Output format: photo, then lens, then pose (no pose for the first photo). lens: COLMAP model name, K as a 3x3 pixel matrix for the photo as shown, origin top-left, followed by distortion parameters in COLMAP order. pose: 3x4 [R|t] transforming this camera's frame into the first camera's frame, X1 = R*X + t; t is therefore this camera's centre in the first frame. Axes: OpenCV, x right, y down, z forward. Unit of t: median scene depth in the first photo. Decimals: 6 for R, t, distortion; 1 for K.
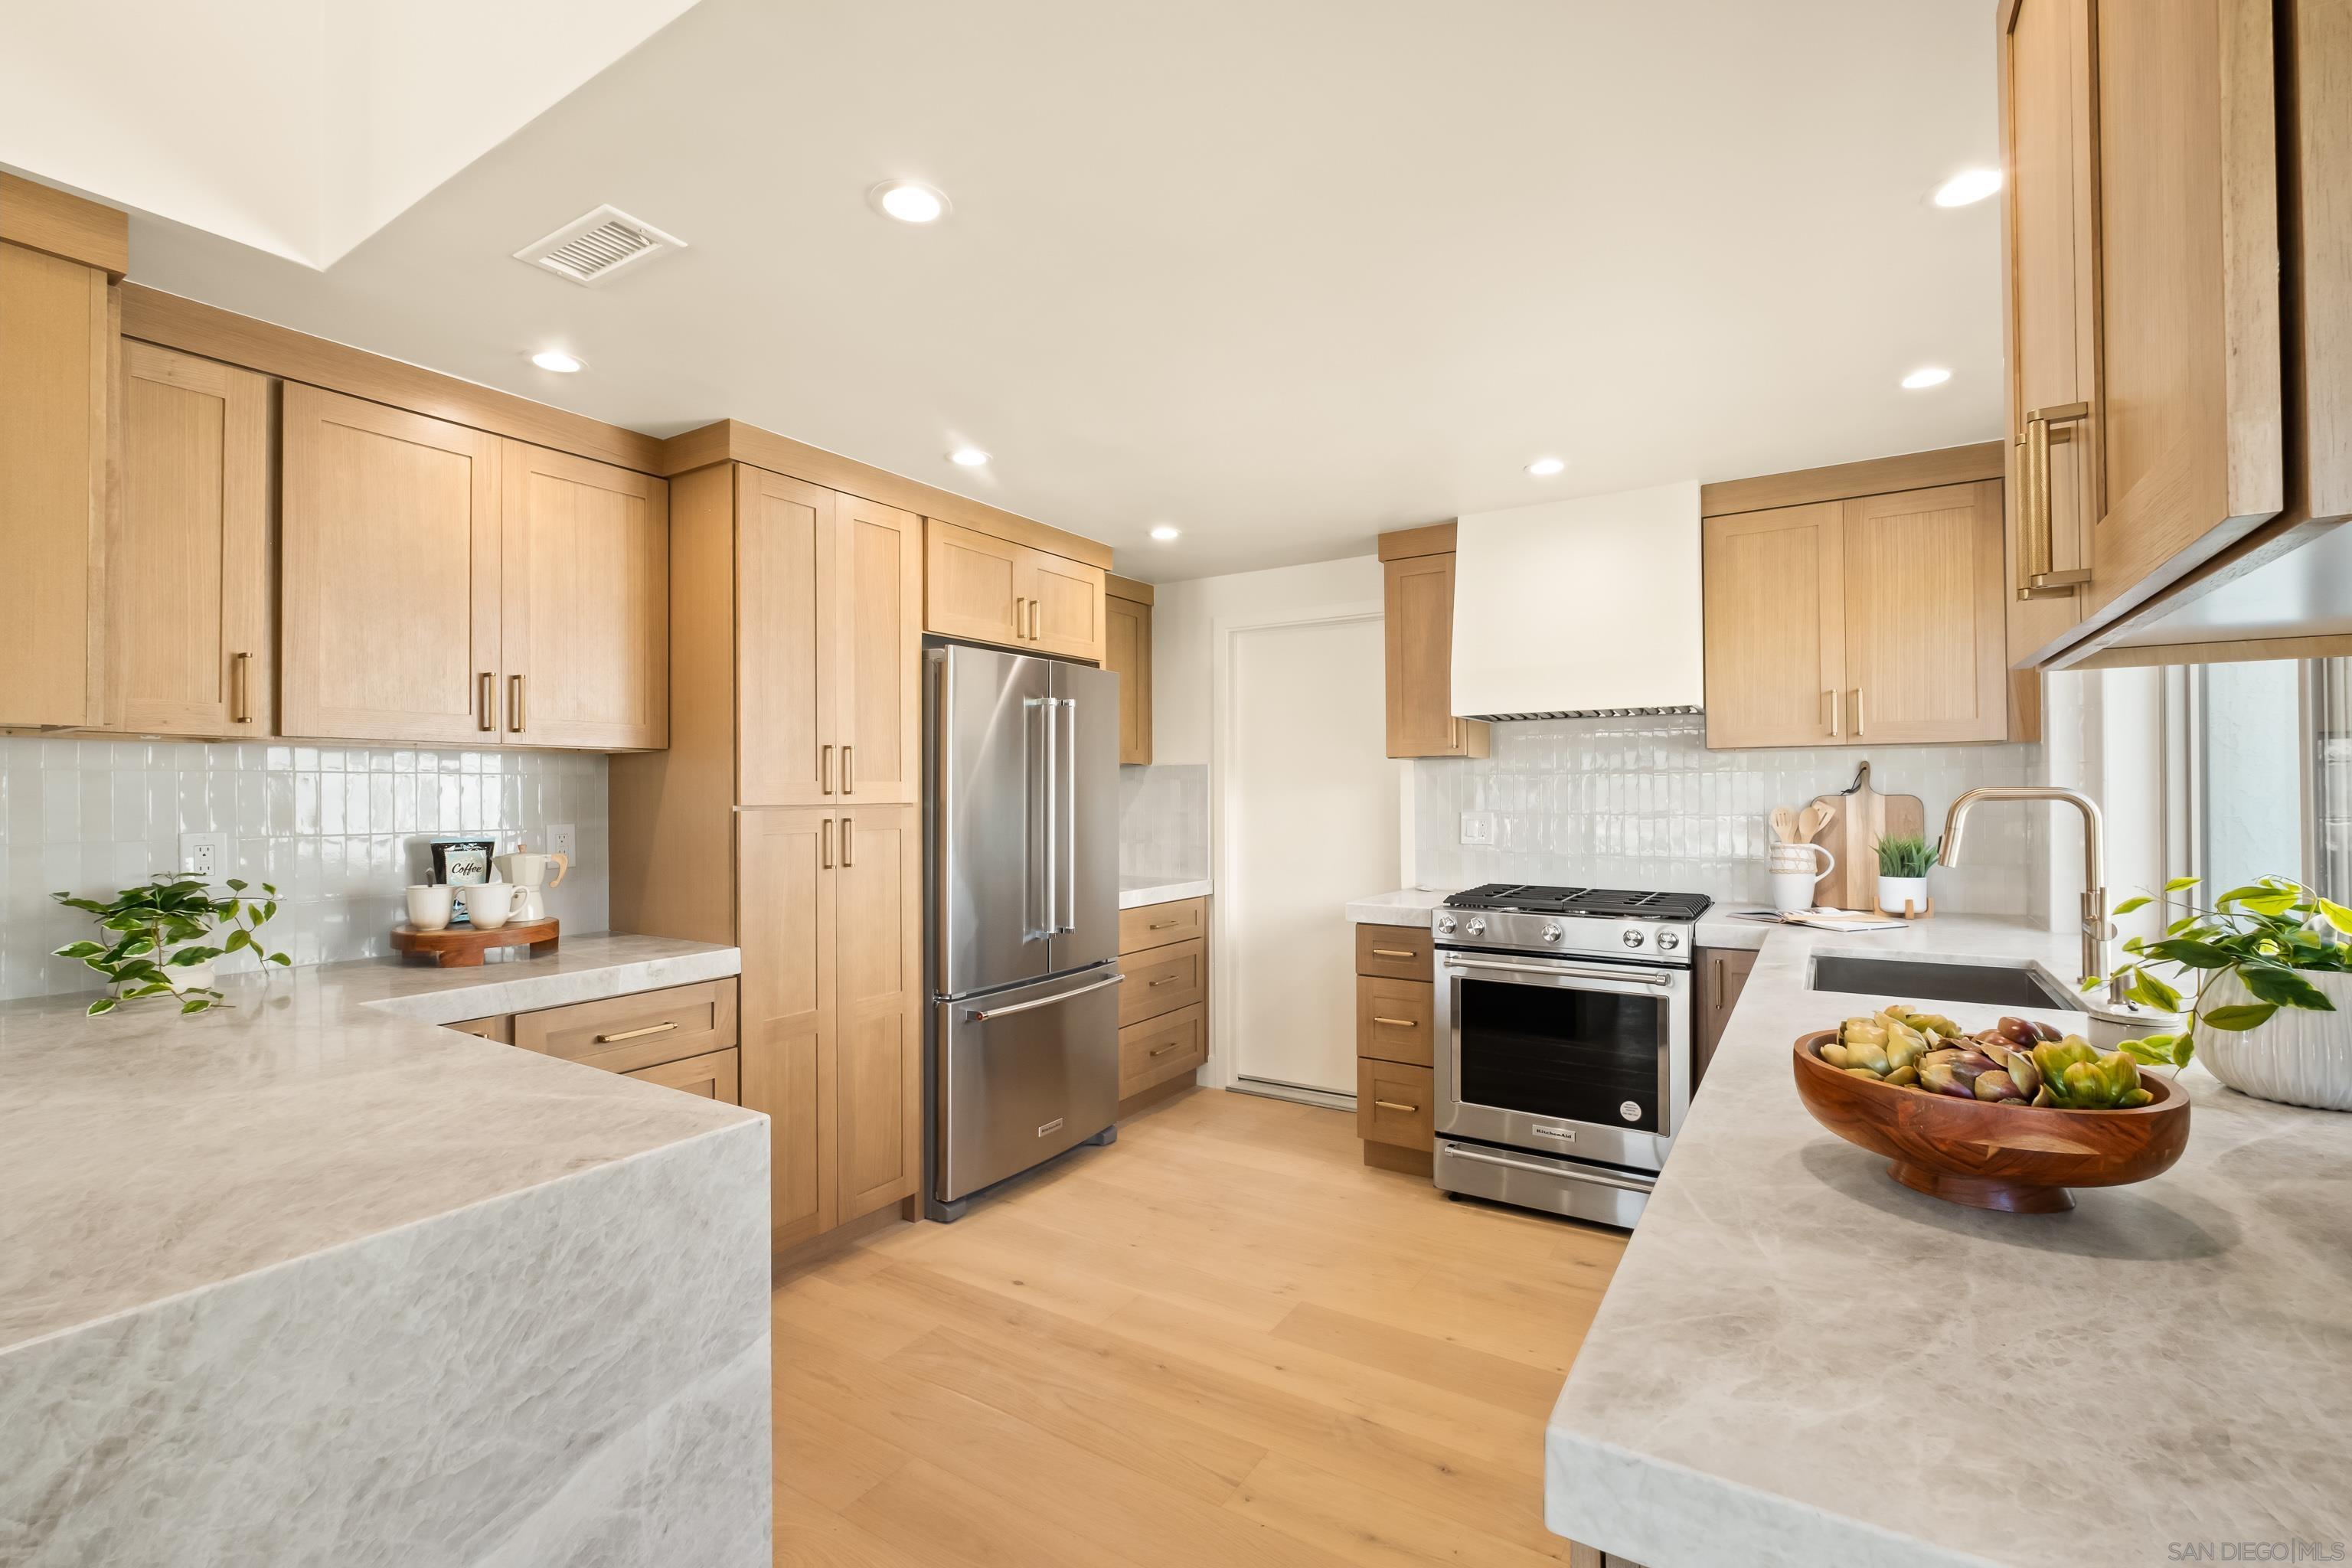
lens RADIAL K [[1028.6, 0, 1185.0], [0, 1028.6, 782.0], [0, 0, 1]] dist [-0.005666, 0.001594]
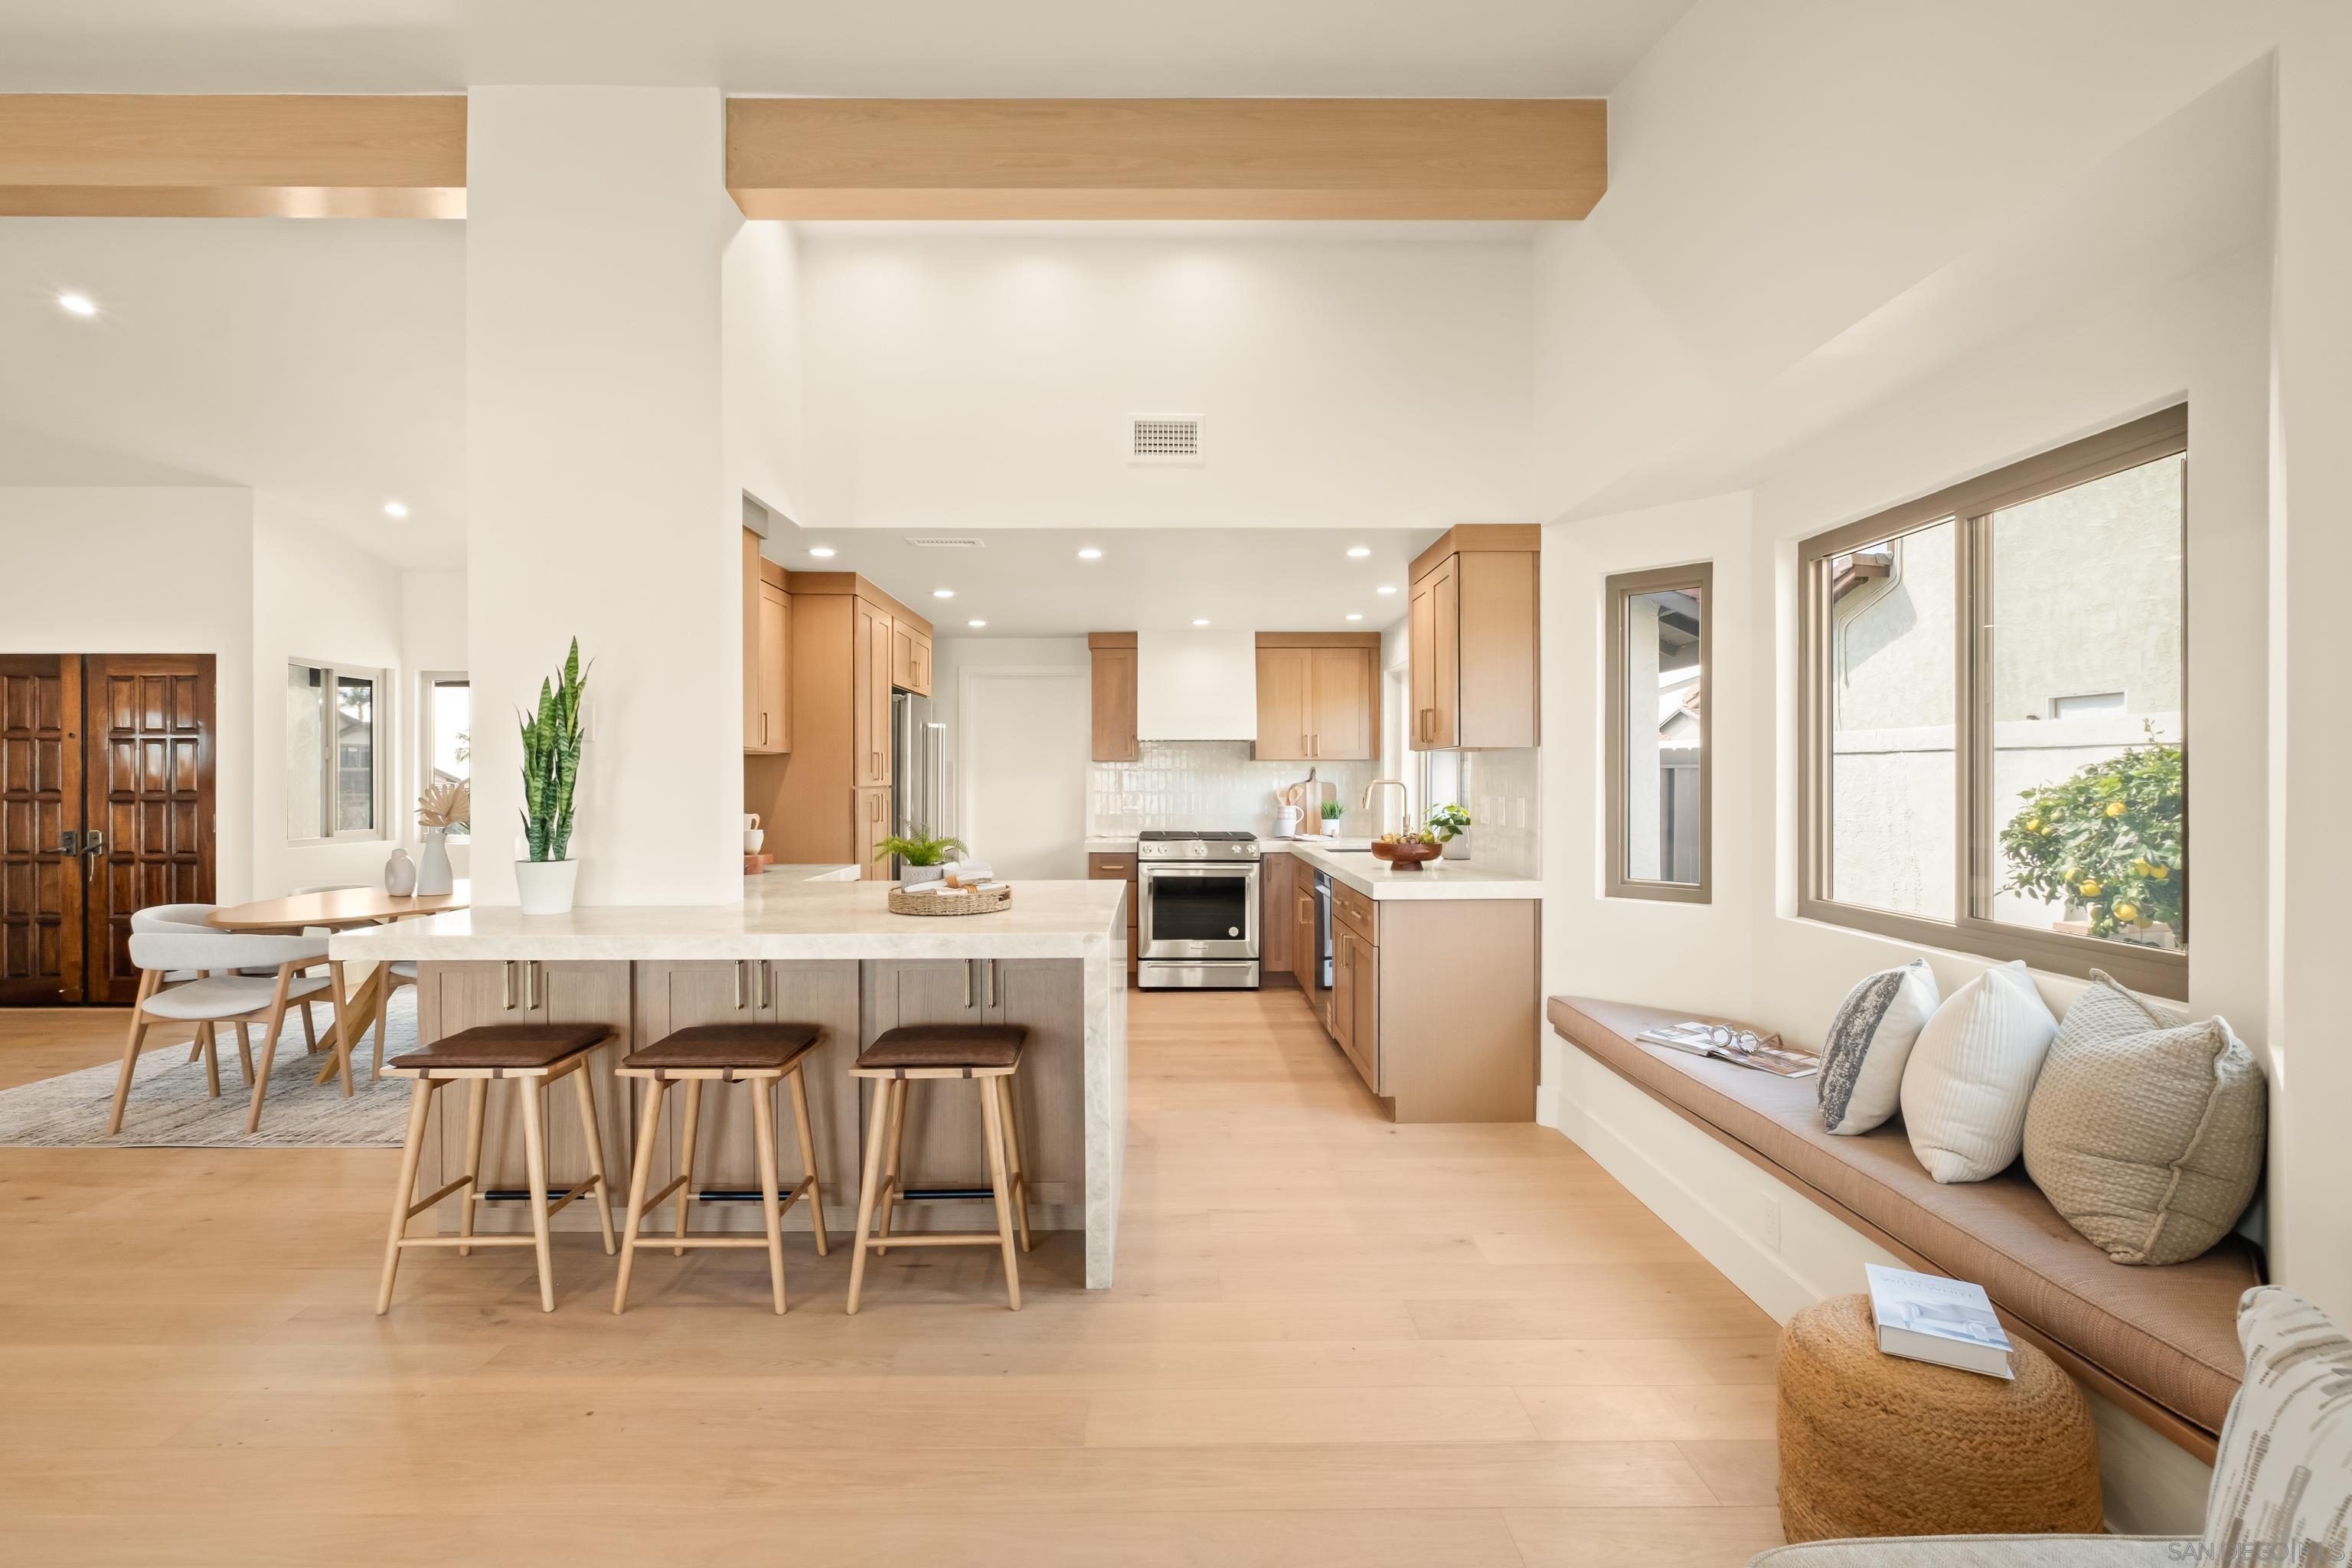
lens RADIAL K [[1084.6, 0, 1175.0], [0, 1084.6, 785.6], [0, 0, 1]] dist [-0.003981, 0.001284]
pose [[0.839682, 0.004214, 0.543062, -0.831768], [-0.012151, 0.999865, 0.011028, -0.003991], [-0.542942, -0.015859, 0.839620, -0.760790]]
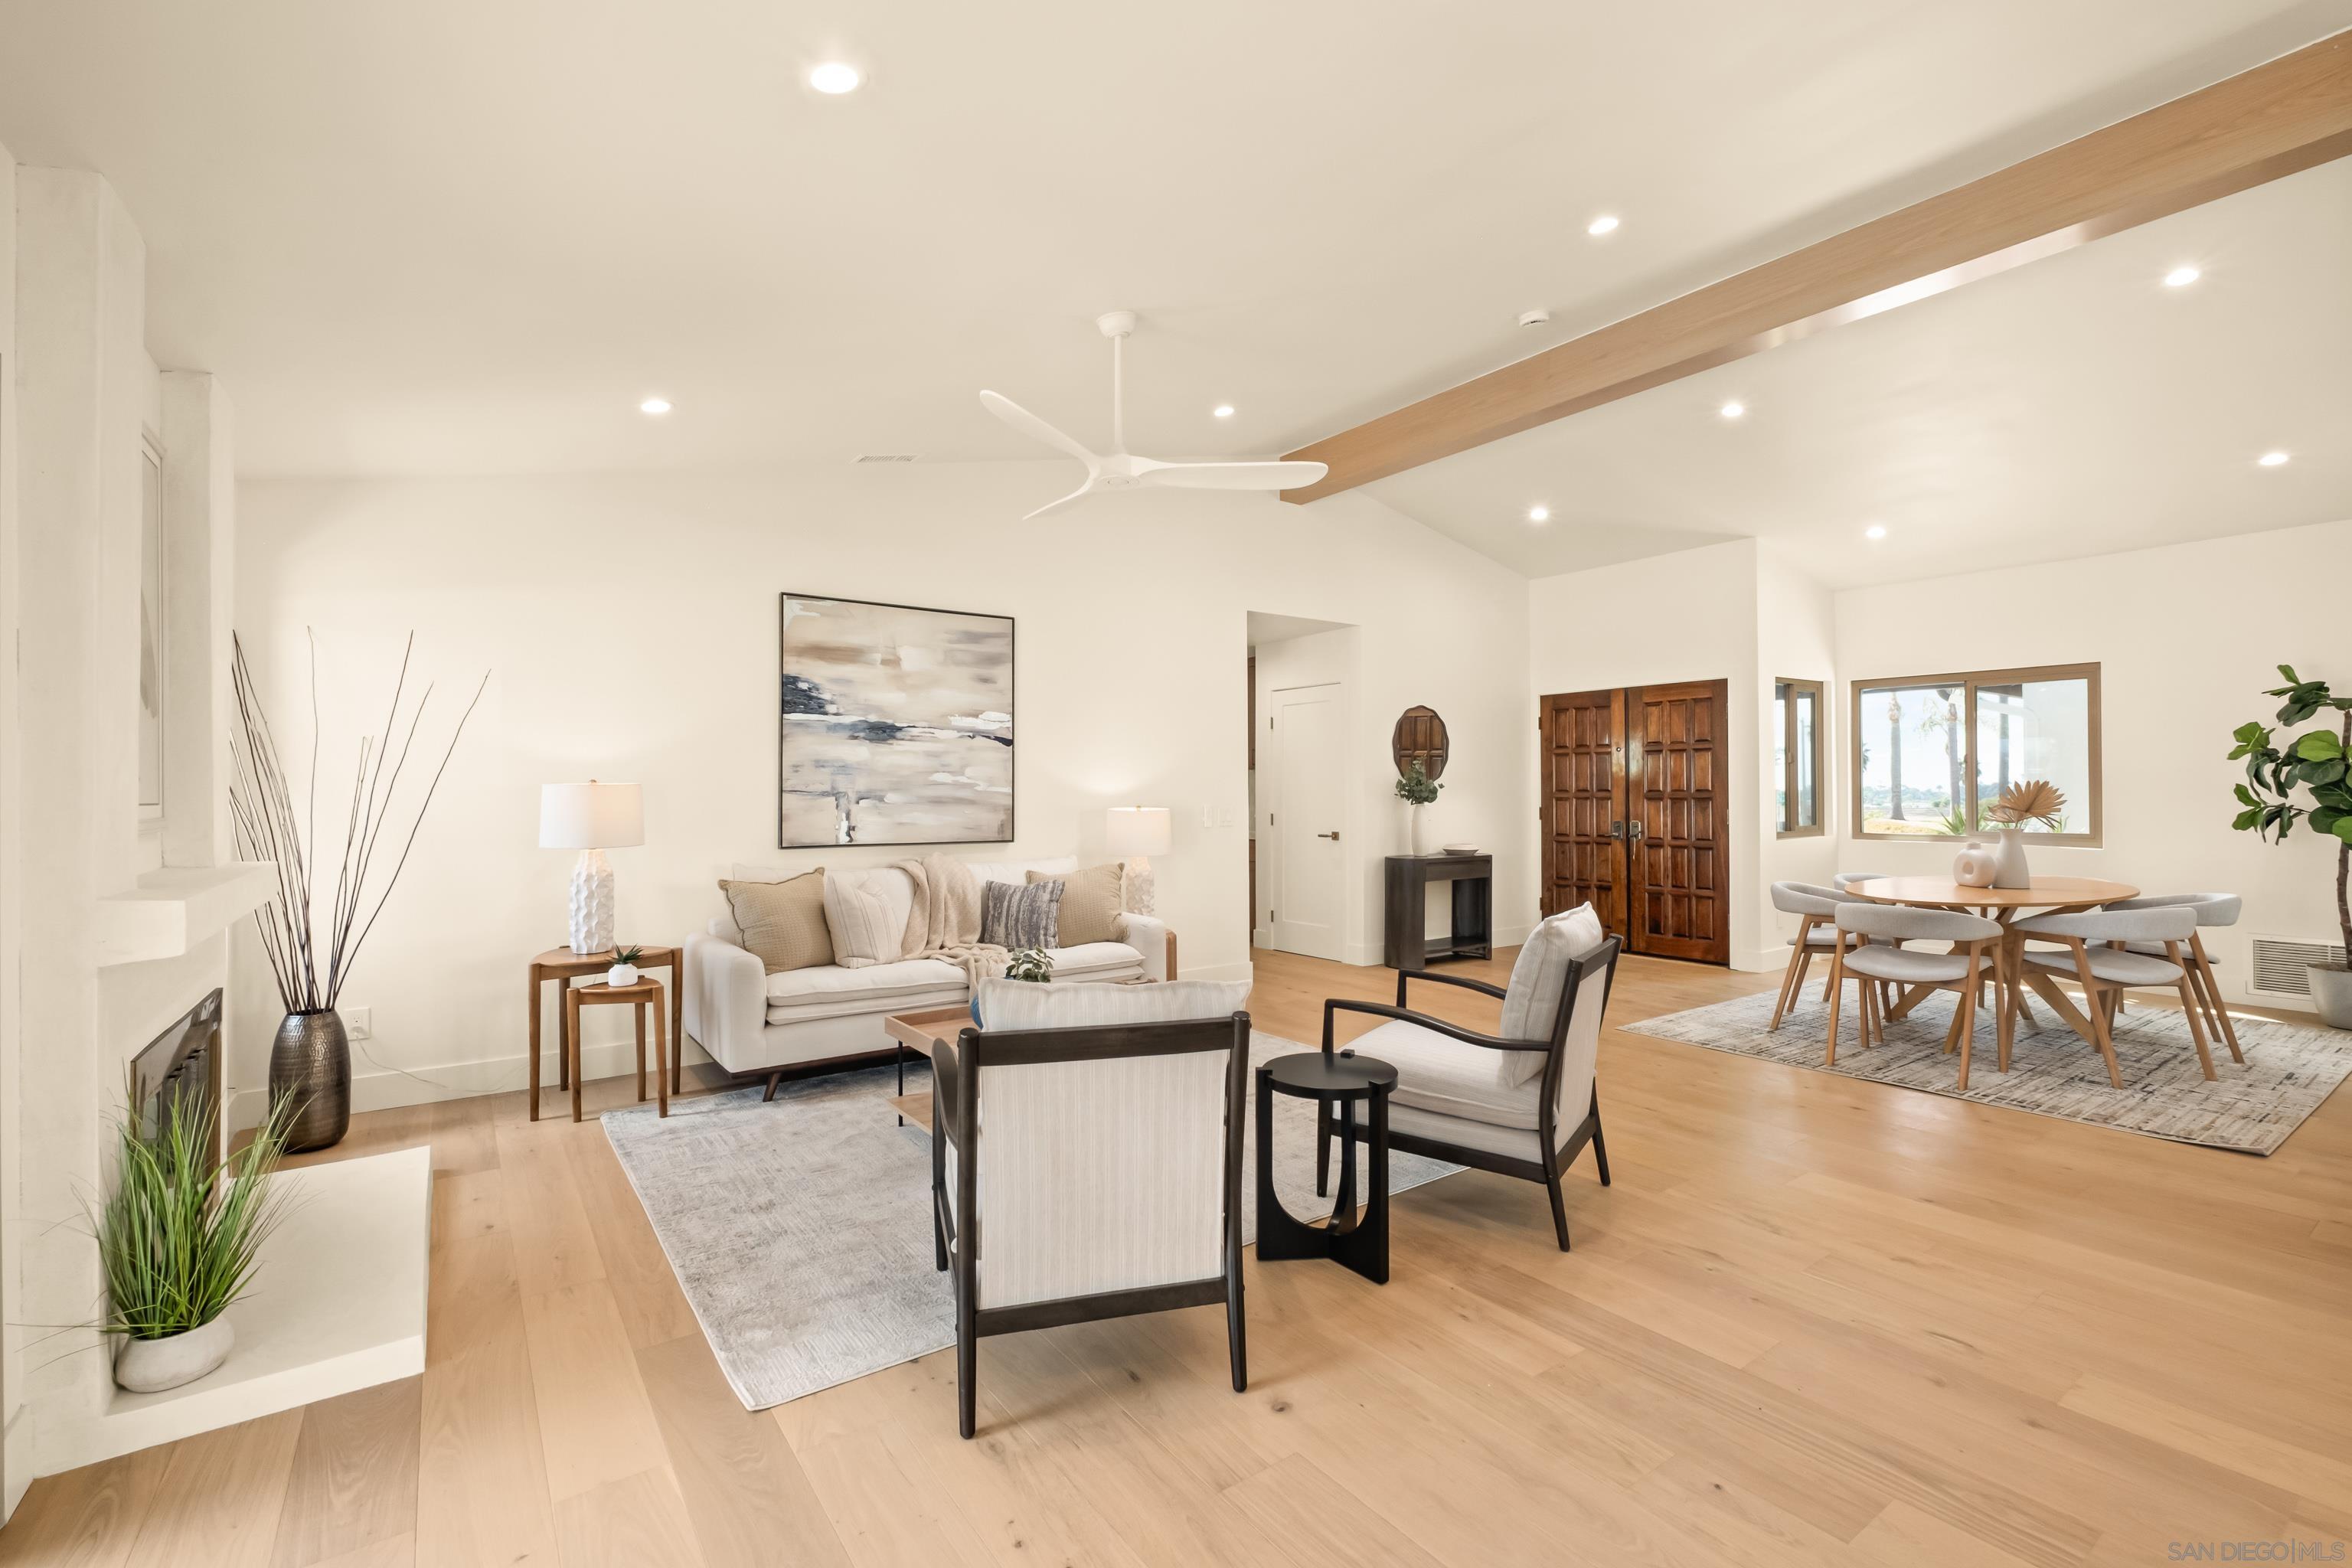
lens RADIAL K [[1028.6, 0, 1184.1], [0, 1028.6, 777.9], [0, 0, 1]] dist [-0.005666, 0.001594]
pose [[0.927352, -0.004588, -0.374162, -1.487173], [0.004561, 0.999989, -0.000958, 0.017577], [0.374162, -0.000818, 0.927363, -0.730762]]
